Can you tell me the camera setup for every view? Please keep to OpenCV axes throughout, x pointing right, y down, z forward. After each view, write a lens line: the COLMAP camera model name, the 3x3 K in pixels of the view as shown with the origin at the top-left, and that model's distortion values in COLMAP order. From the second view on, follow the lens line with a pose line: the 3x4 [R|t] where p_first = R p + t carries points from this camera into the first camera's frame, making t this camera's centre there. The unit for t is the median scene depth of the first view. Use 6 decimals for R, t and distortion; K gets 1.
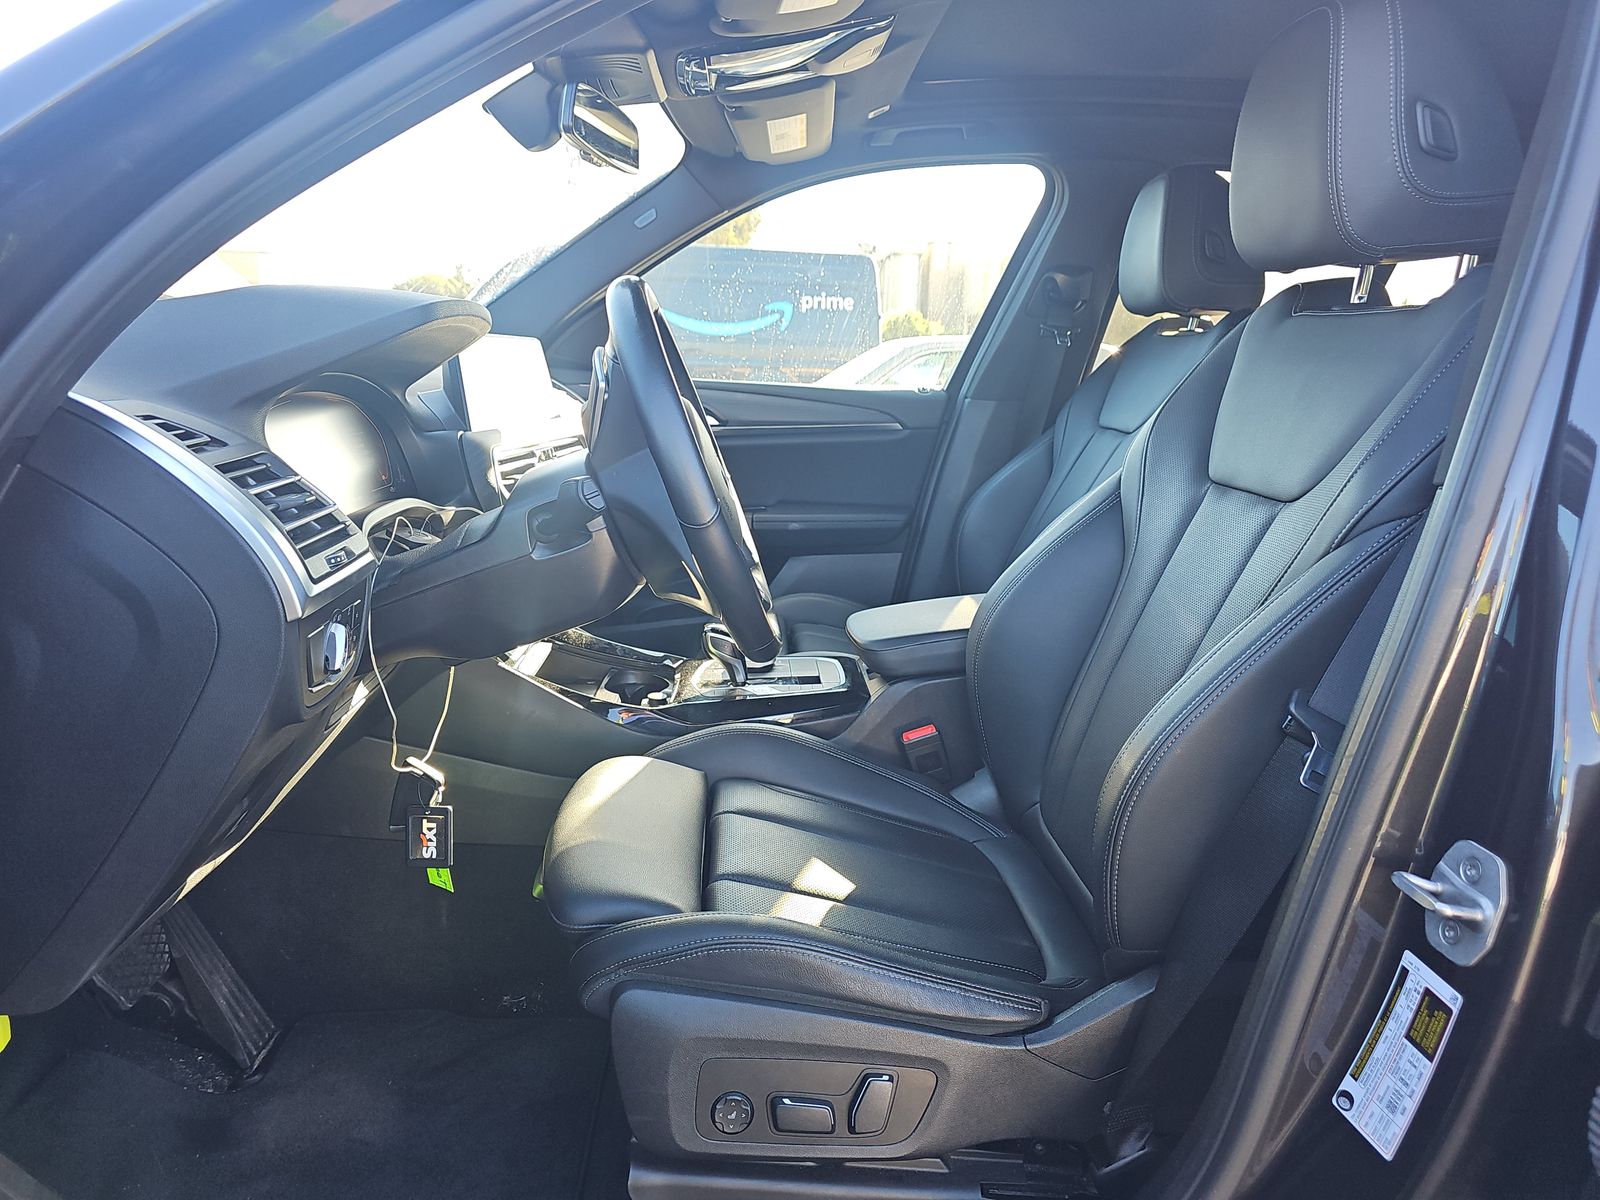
lens RADIAL K [[1092.8, 0, 808.7], [0, 1092.8, 584.3], [0, 0, 1]] dist [0.009869, -0.015891]
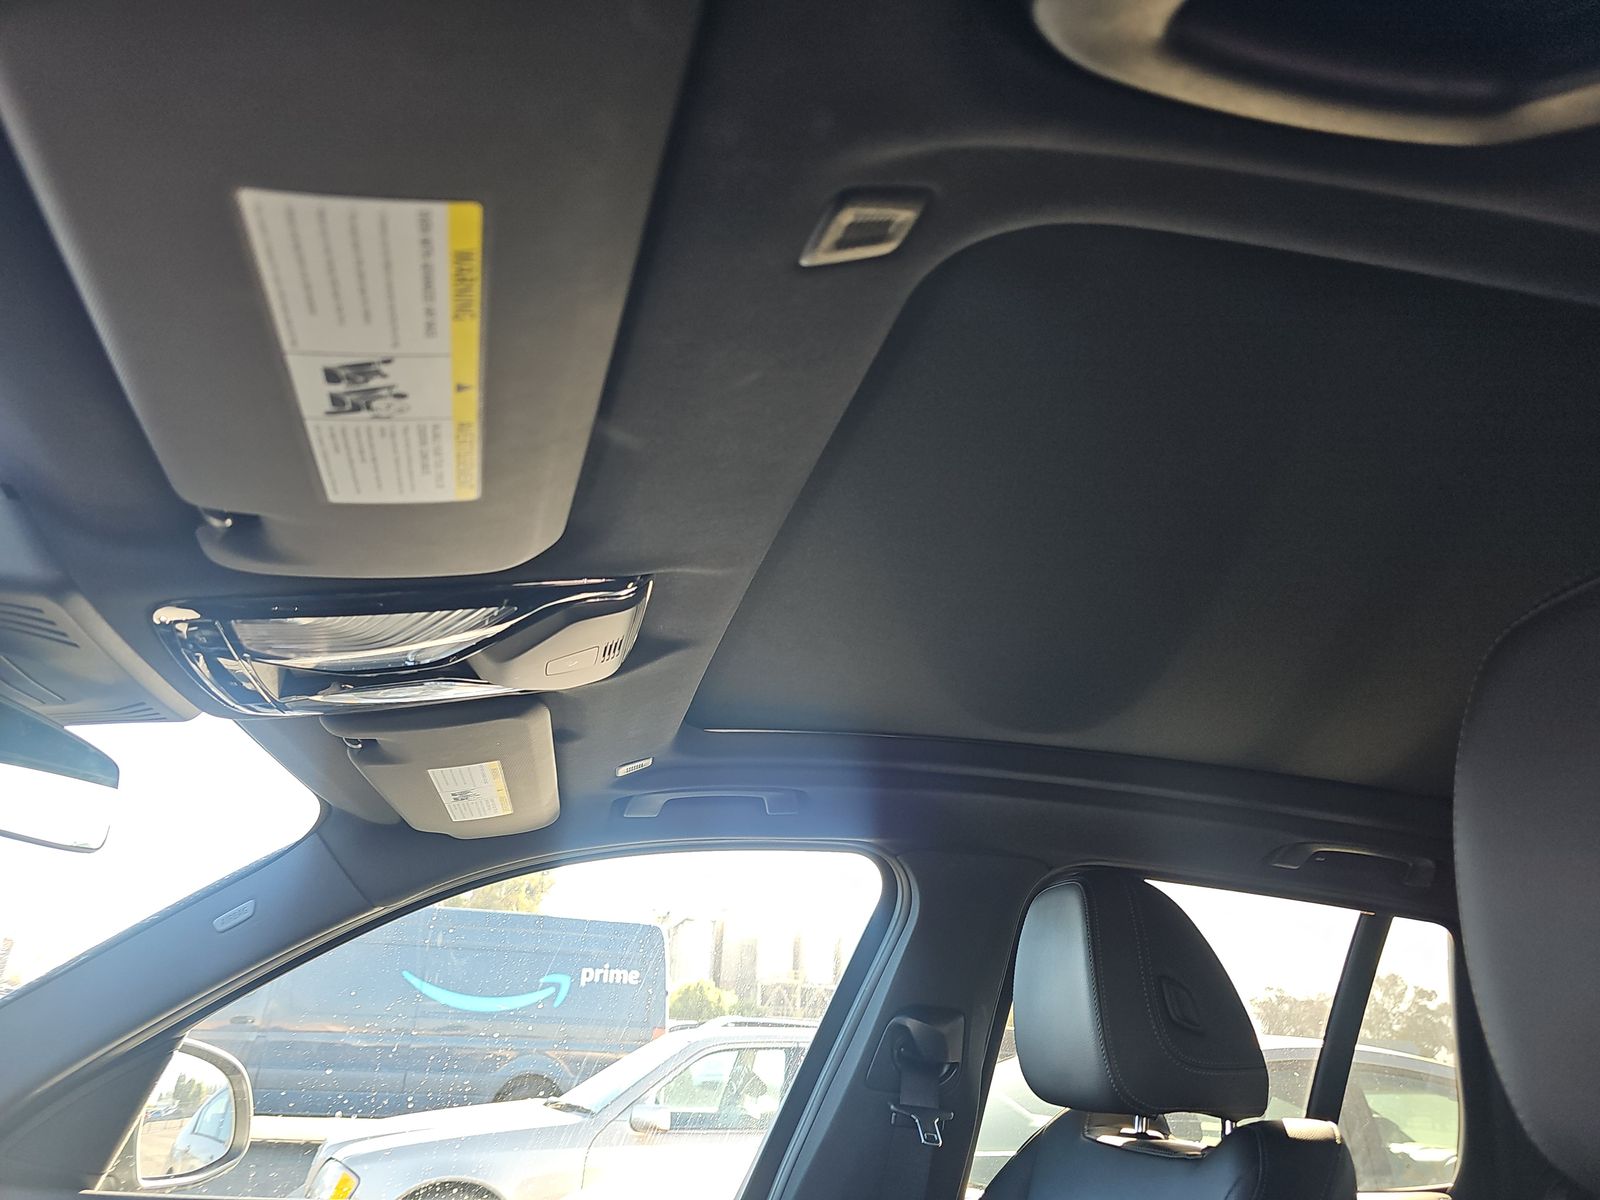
lens RADIAL K [[1092.8, 0, 805.2], [0, 1092.8, 591.8], [0, 0, 1]] dist [0.009869, -0.015891]
pose [[0.983954, 0.079486, 0.159737, 0.043942], [0.021843, 0.834885, -0.549991, -0.139455], [-0.177079, 0.544656, 0.819752, 0.342715]]
